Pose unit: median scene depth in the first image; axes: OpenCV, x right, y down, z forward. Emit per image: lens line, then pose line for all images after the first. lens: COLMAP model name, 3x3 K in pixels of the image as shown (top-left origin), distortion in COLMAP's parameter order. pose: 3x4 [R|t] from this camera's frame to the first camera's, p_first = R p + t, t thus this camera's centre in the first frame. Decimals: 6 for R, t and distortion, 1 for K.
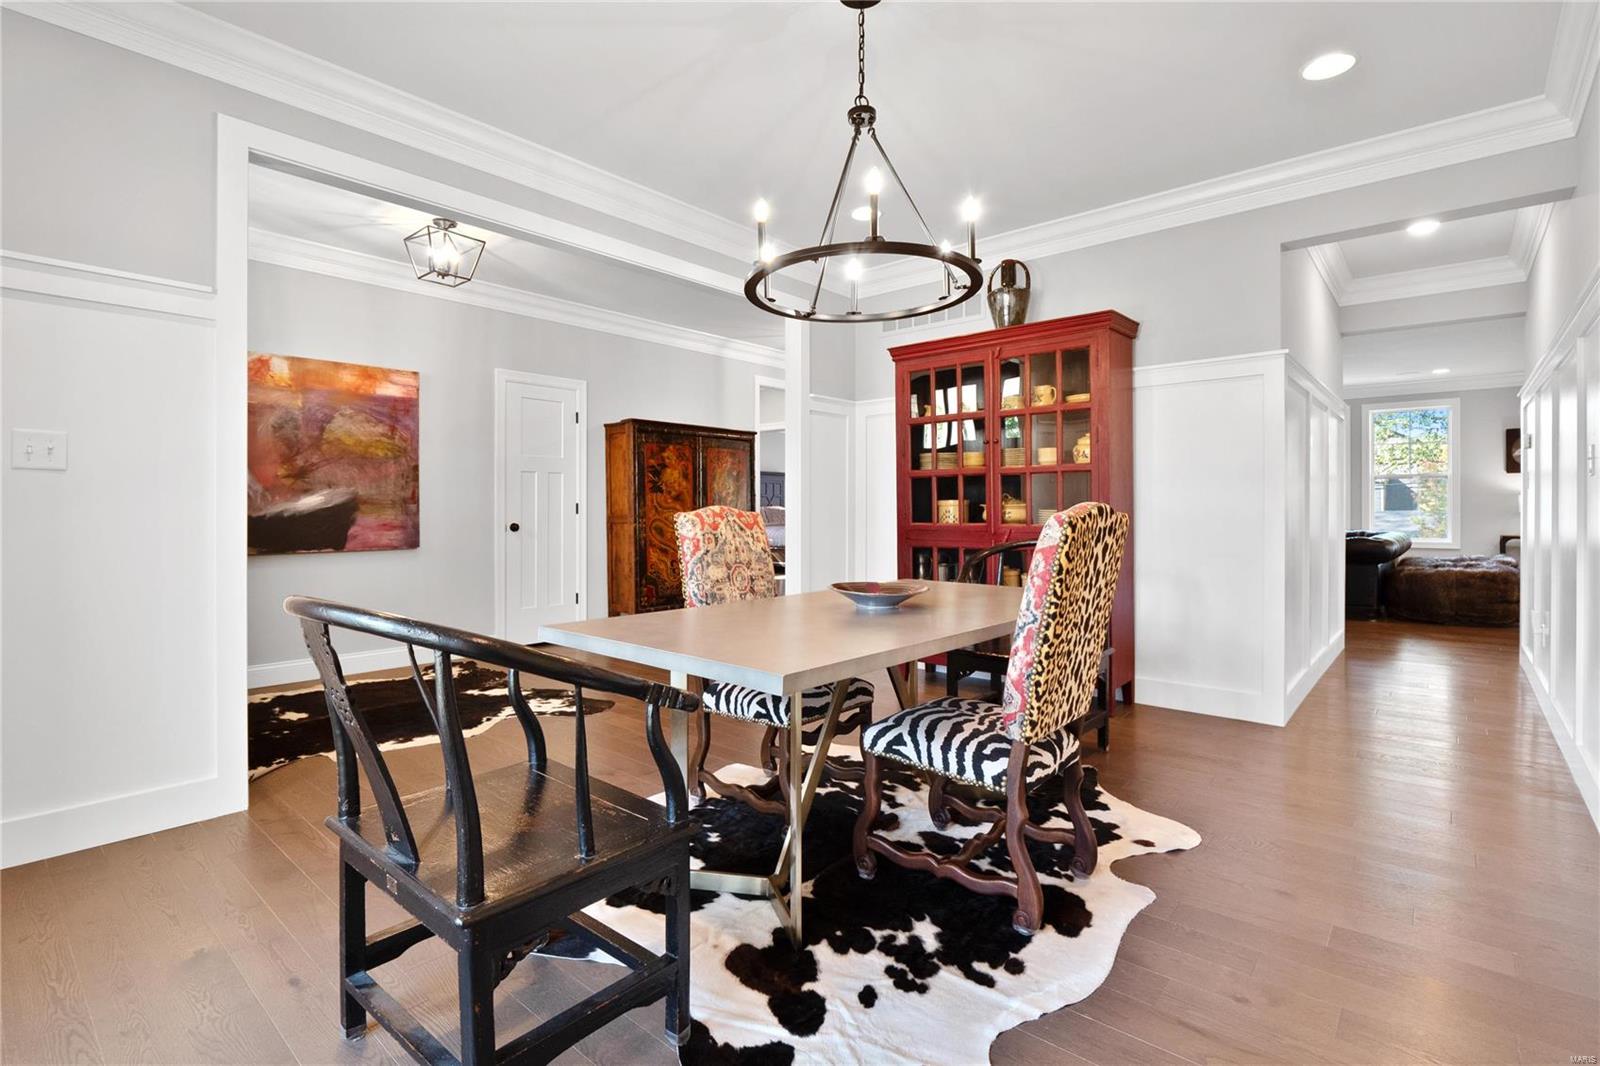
lens RADIAL K [[741.4, 0, 805.8], [0, 741.4, 520.2], [0, 0, 1]] dist [-0.013583, -0.001478]
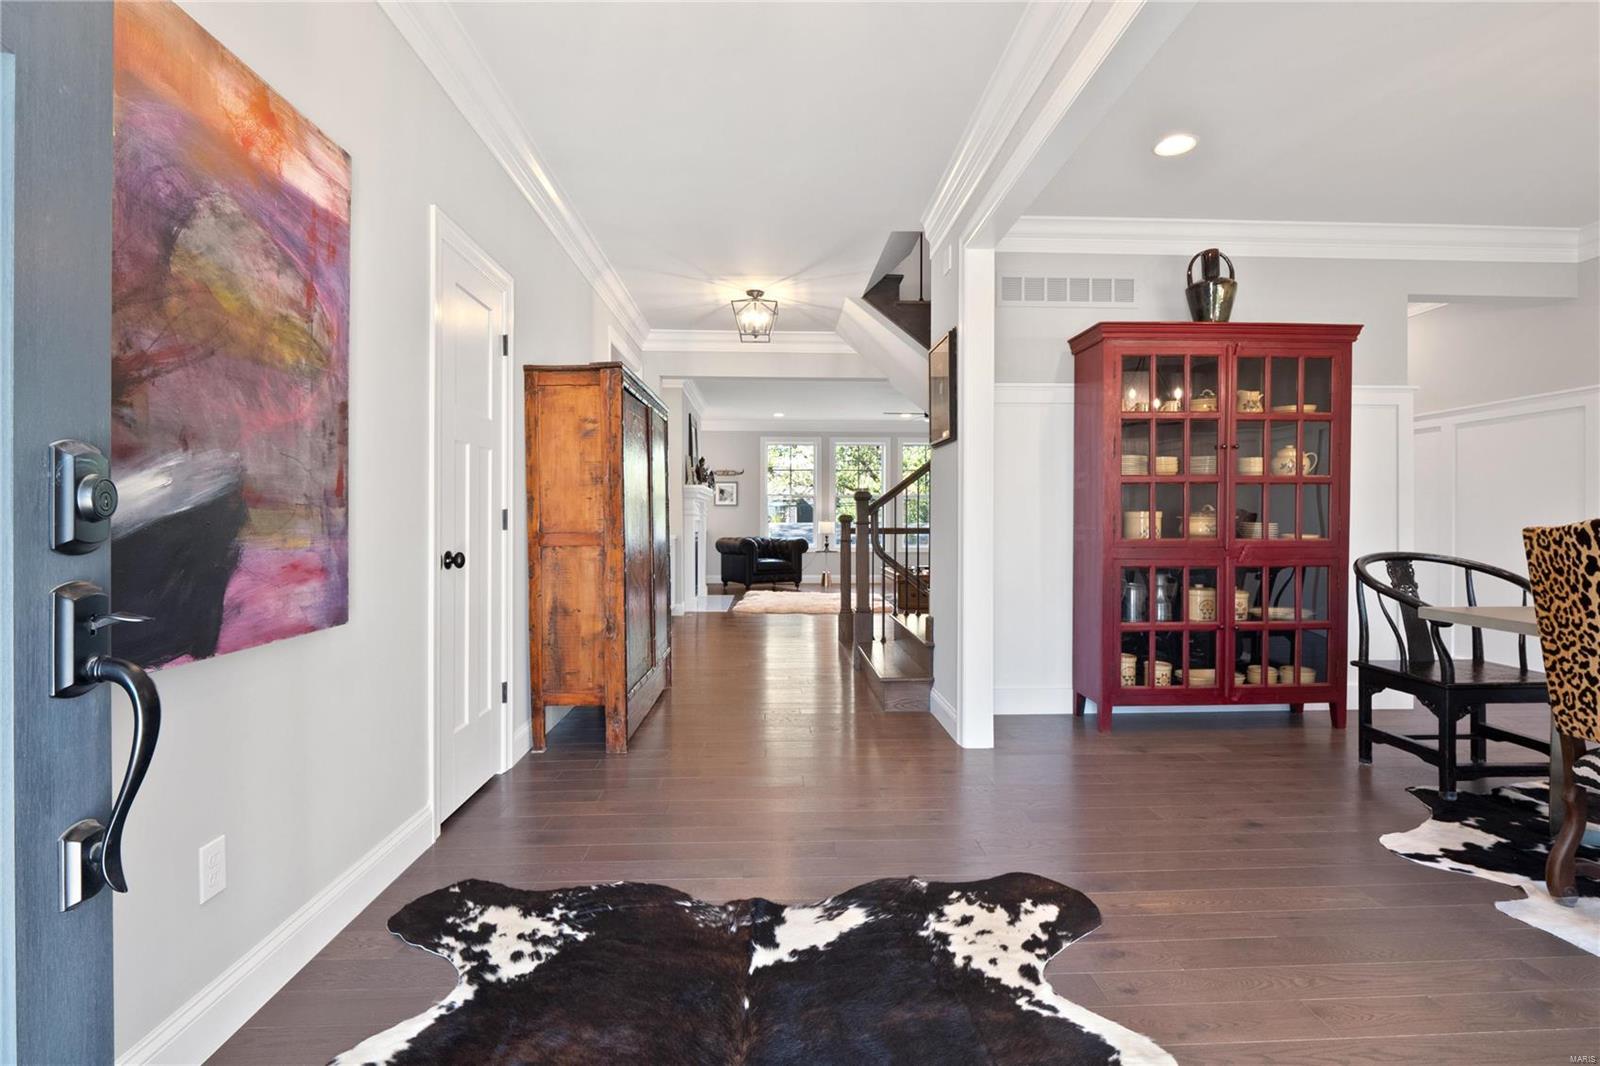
lens RADIAL K [[741.4, 0, 796.2], [0, 741.4, 531.0], [0, 0, 1]] dist [-0.013583, -0.001478]
pose [[0.736748, -0.008430, 0.676115, -0.647377], [0.008742, 0.999957, 0.002942, -0.009445], [-0.676111, 0.003743, 0.736790, 0.605846]]
